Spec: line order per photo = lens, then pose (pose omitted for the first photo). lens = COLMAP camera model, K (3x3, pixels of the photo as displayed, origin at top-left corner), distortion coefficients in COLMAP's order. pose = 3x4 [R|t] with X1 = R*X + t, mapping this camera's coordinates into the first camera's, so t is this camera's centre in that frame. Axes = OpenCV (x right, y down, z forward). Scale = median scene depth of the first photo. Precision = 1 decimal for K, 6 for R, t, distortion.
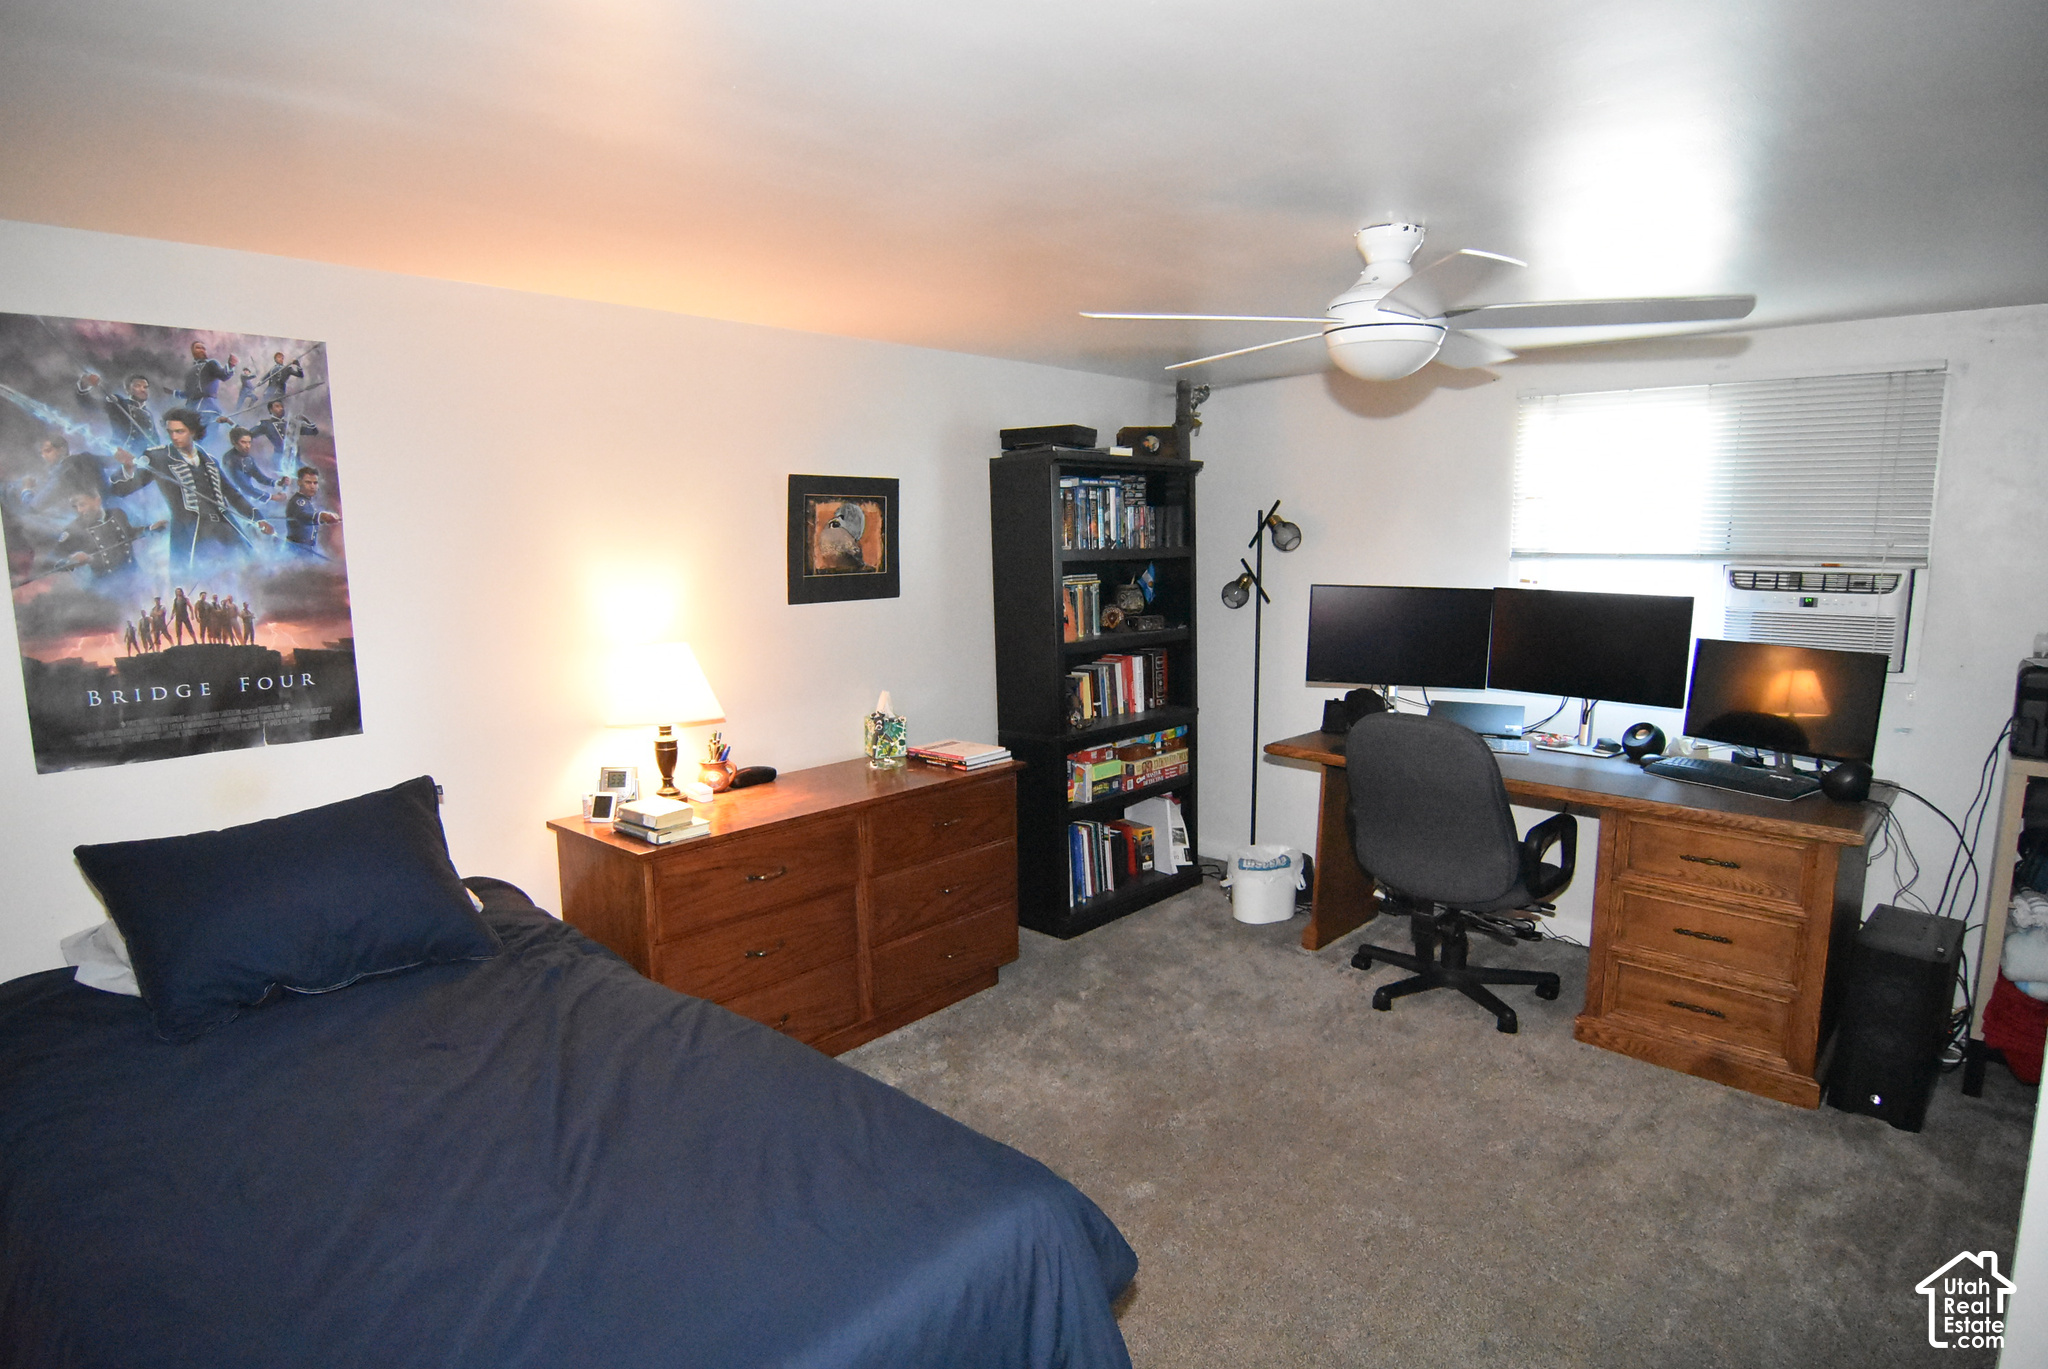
lens RADIAL K [[1099.8, 0, 1018.3], [0, 1099.8, 692.4], [0, 0, 1]] dist [-0.006186, -0.011012]
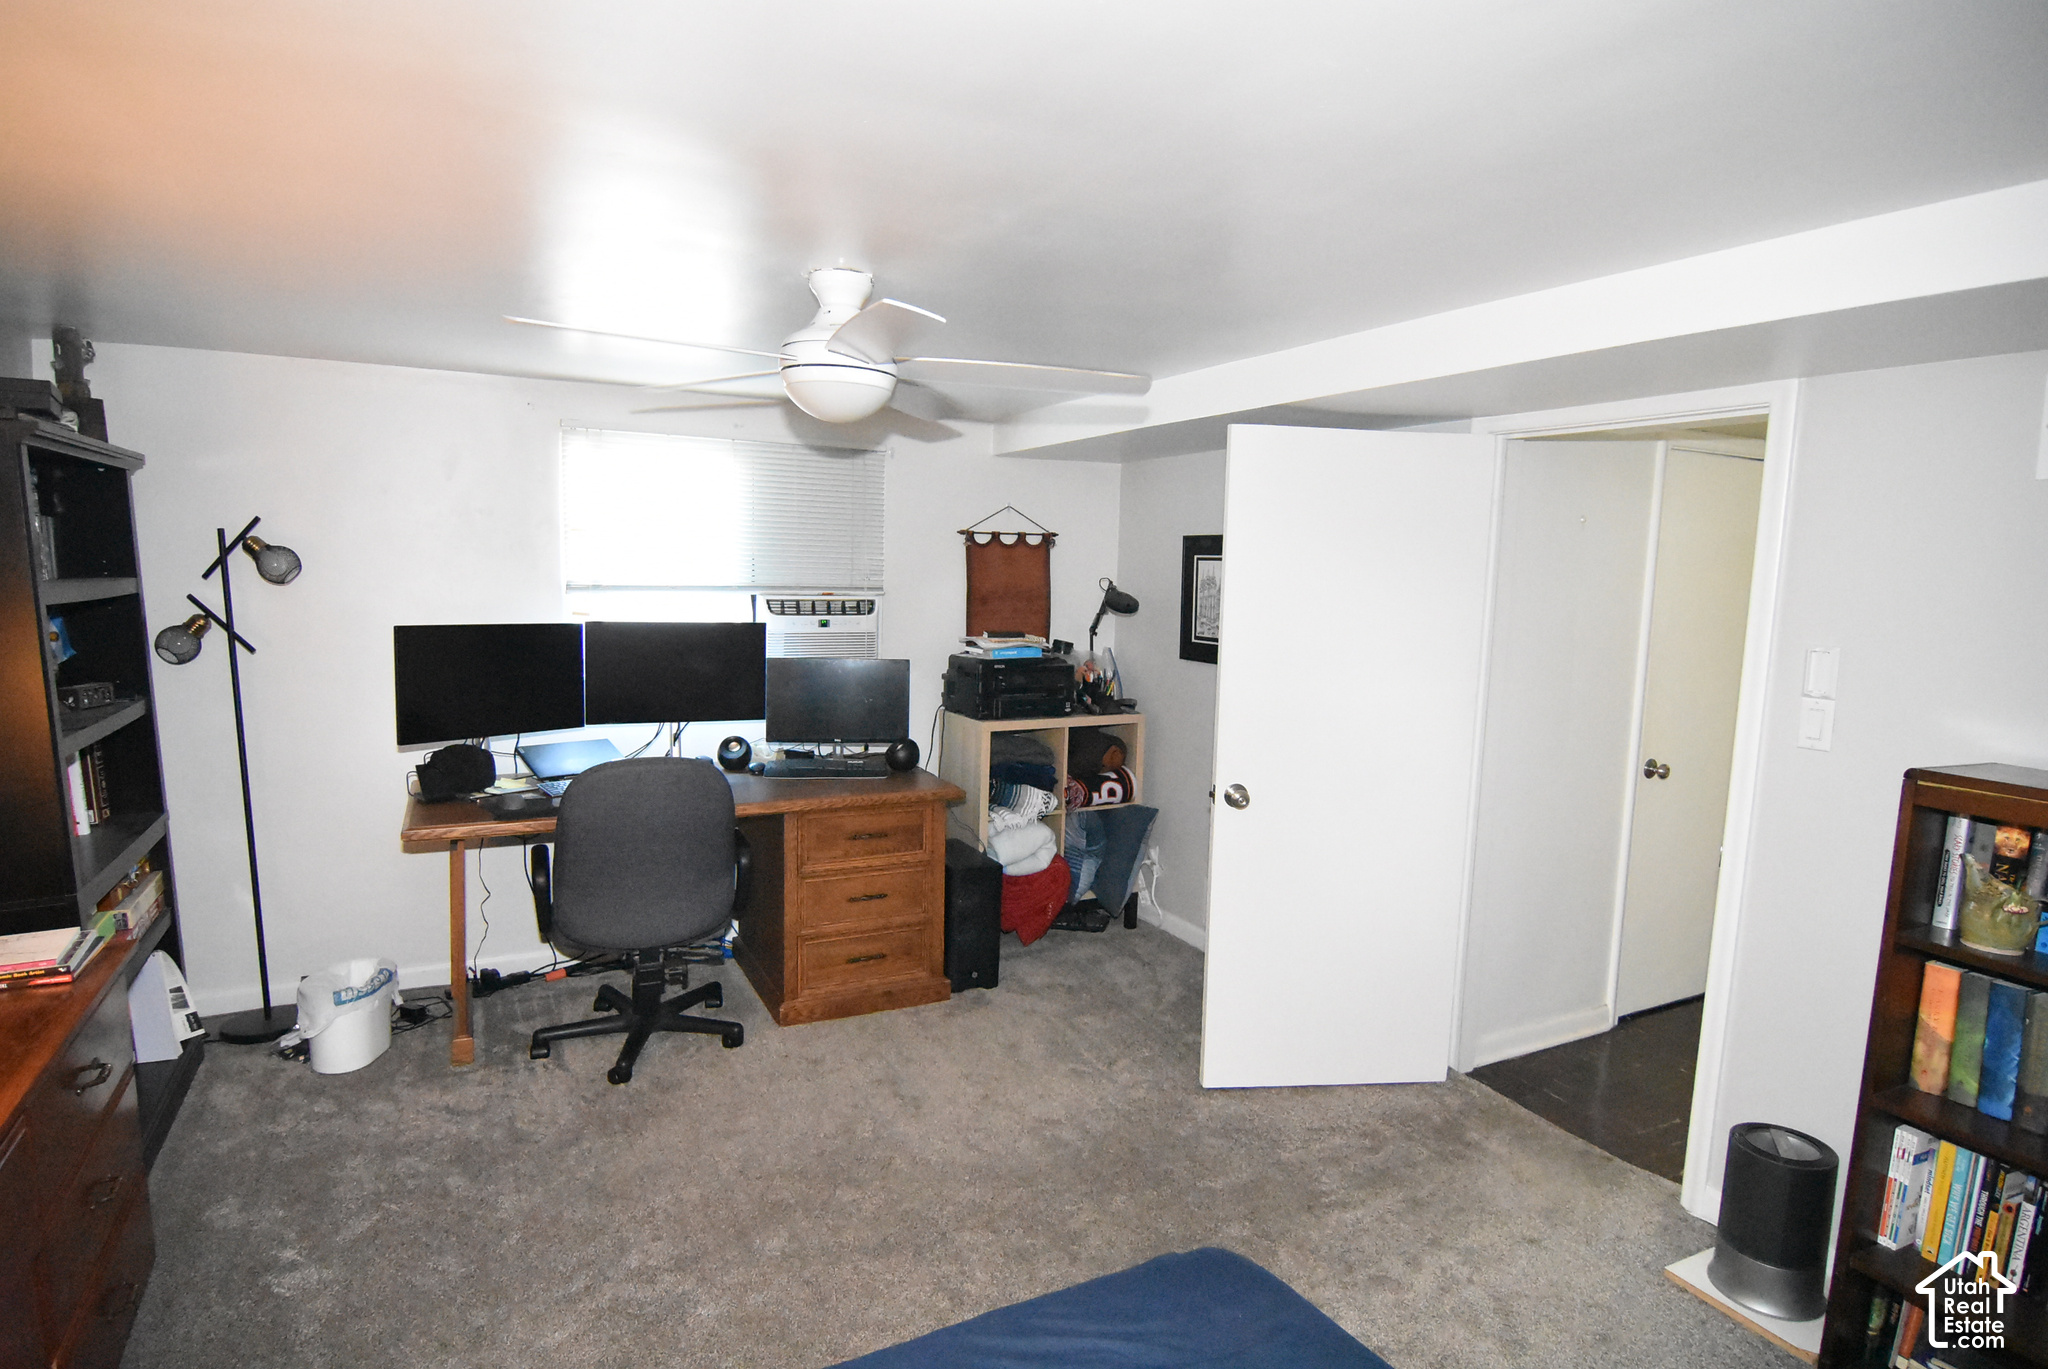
lens RADIAL K [[1099.8, 0, 1016.9], [0, 1099.8, 689.5], [0, 0, 1]] dist [-0.006186, -0.011012]
pose [[0.337955, -0.097451, 0.936103, -0.372445], [0.112963, 0.991635, 0.062450, -0.056024], [-0.934358, 0.084640, 0.346136, 0.327898]]
